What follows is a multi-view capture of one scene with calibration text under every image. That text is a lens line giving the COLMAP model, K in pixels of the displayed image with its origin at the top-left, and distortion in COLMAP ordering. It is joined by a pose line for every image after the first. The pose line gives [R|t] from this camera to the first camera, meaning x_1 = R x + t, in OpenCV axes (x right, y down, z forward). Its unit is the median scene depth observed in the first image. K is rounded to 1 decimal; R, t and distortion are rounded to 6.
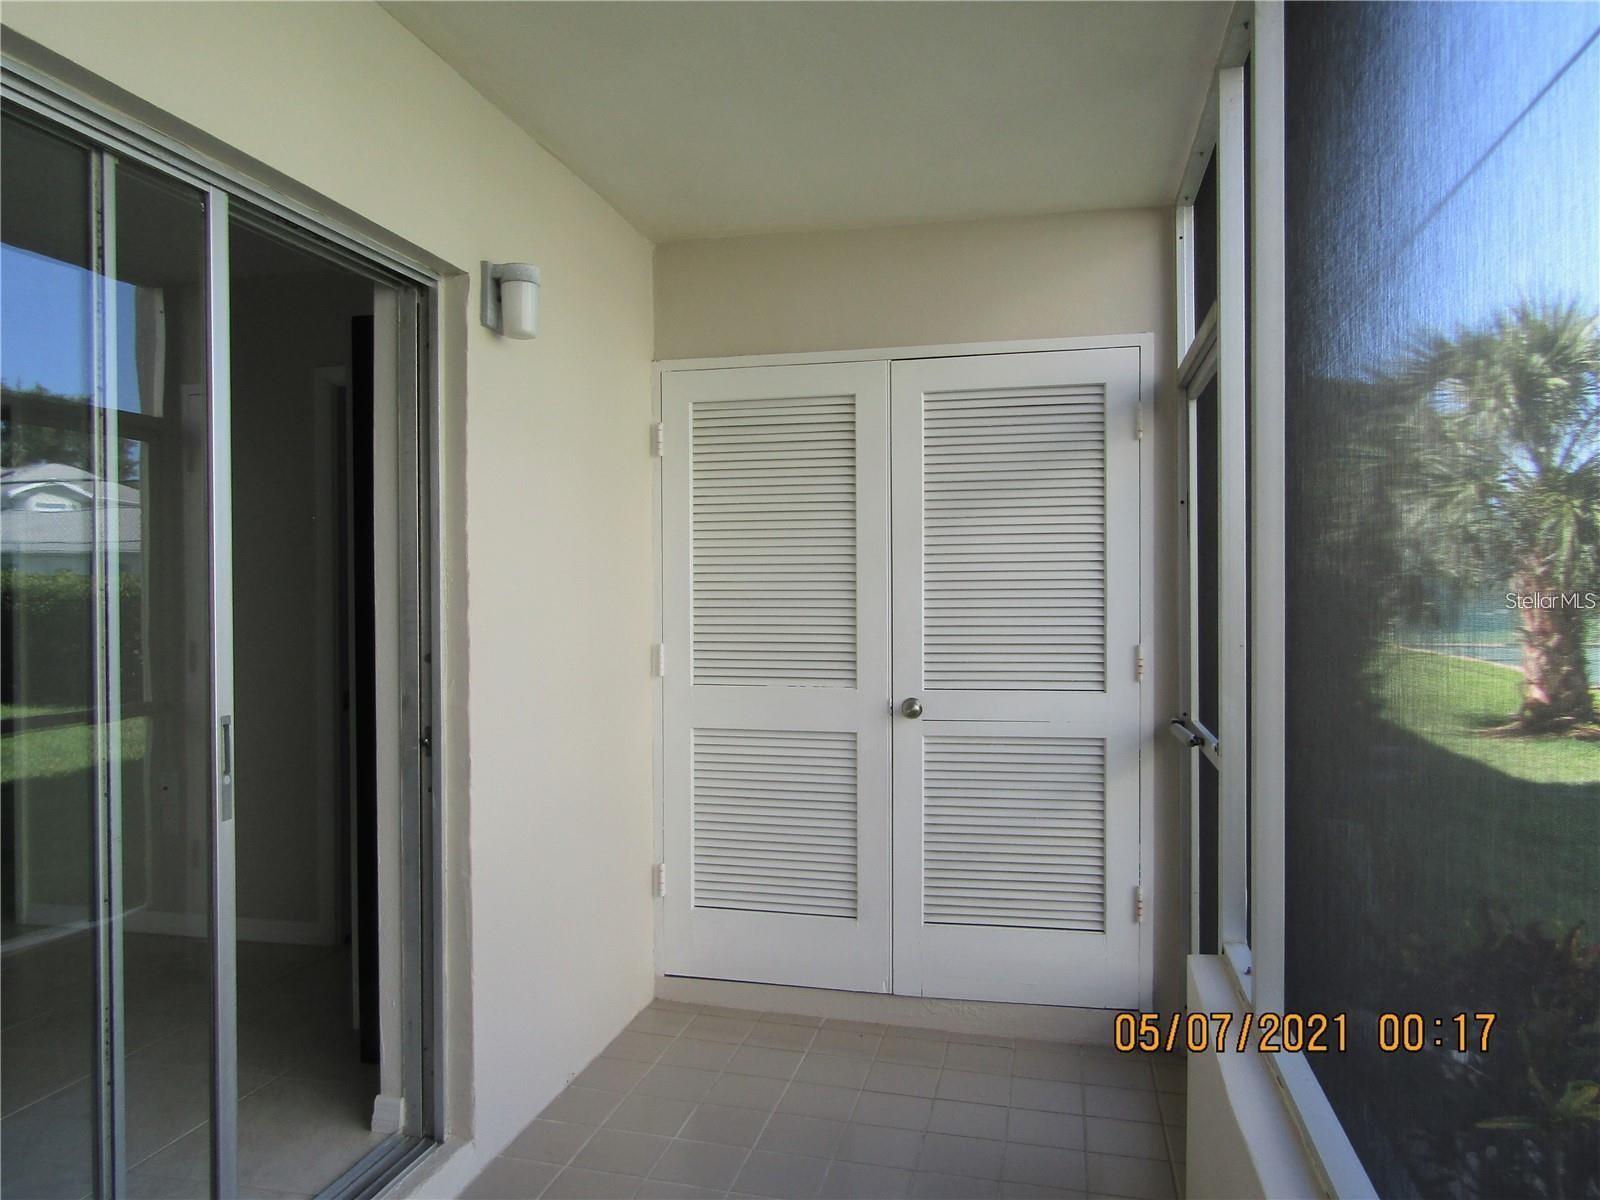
lens RADIAL K [[1142.1, 0, 800.0], [0, 1142.1, 600.0], [0, 0, 1]] dist [-0.000892, 0.000512]
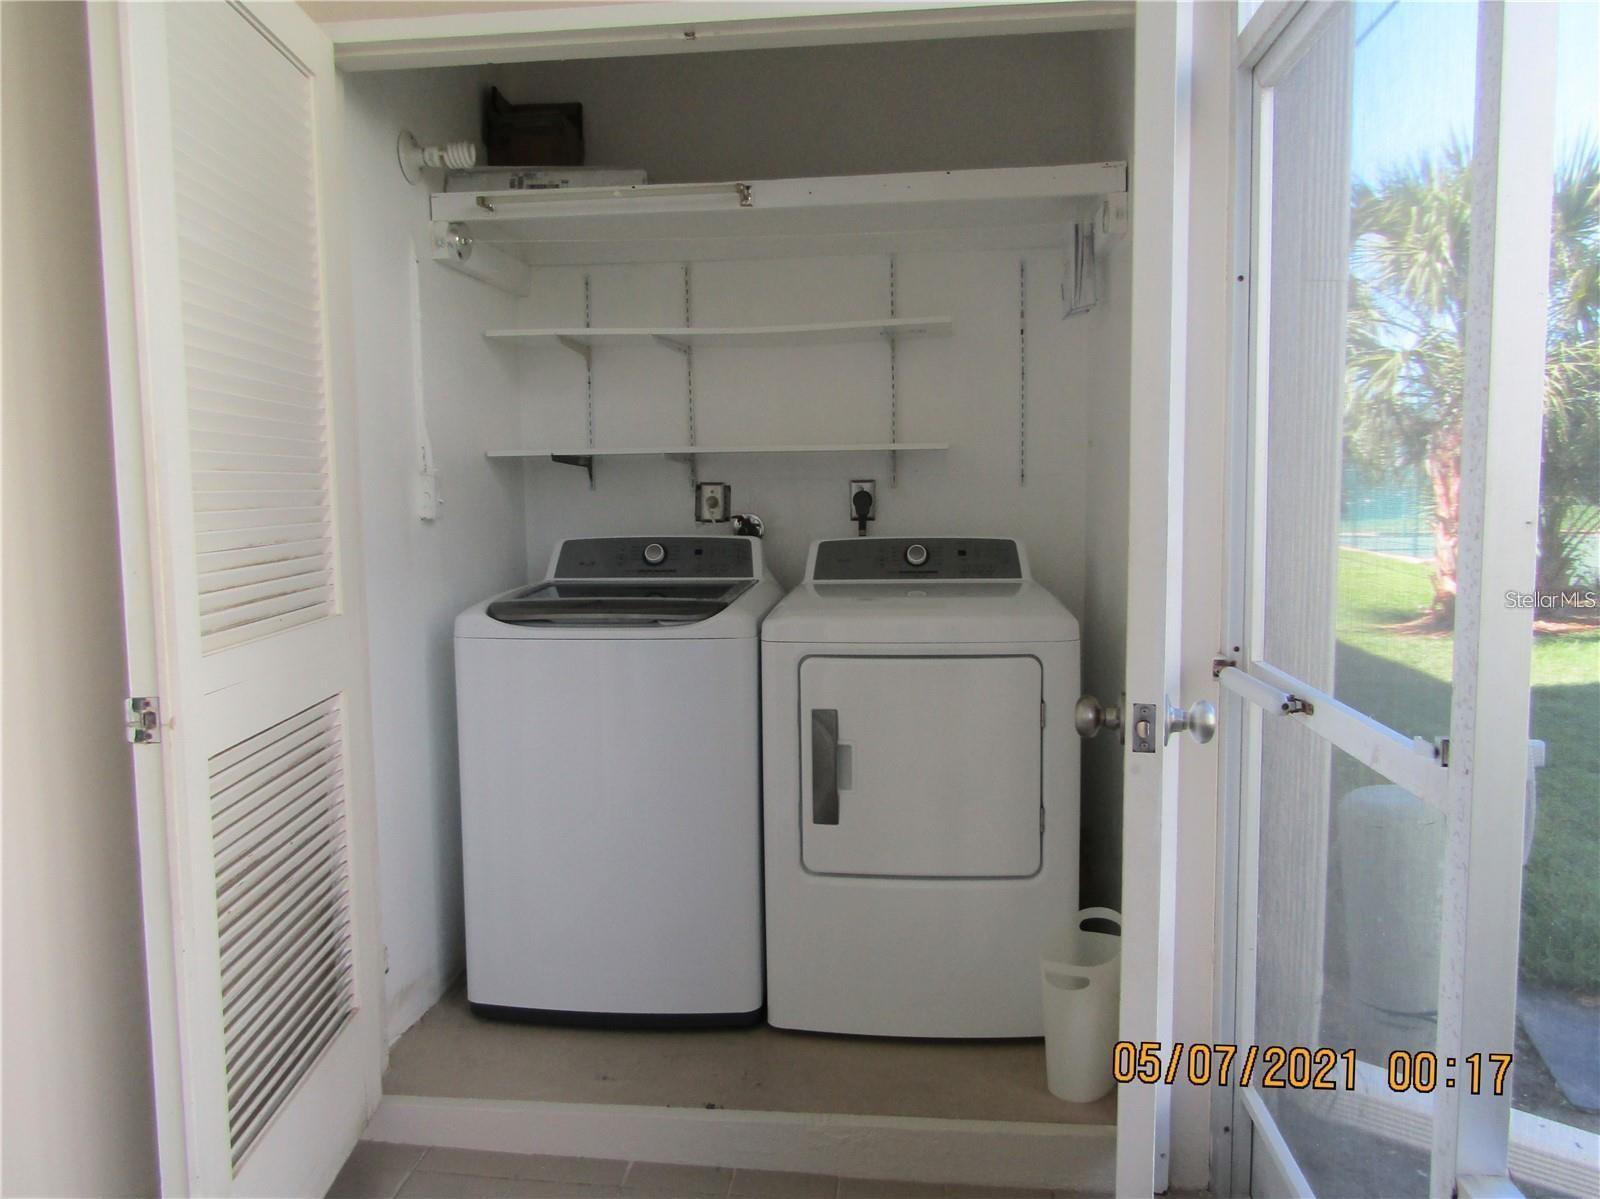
lens RADIAL K [[1180.8, 0, 789.9], [0, 1180.8, 607.5], [0, 0, 1]] dist [0.004510, 0.001730]
pose [[0.992220, -0.021976, 0.122541, 0.003481], [0.010383, 0.995475, 0.094455, 0.004204], [-0.124063, -0.092448, 0.987958, 0.127758]]
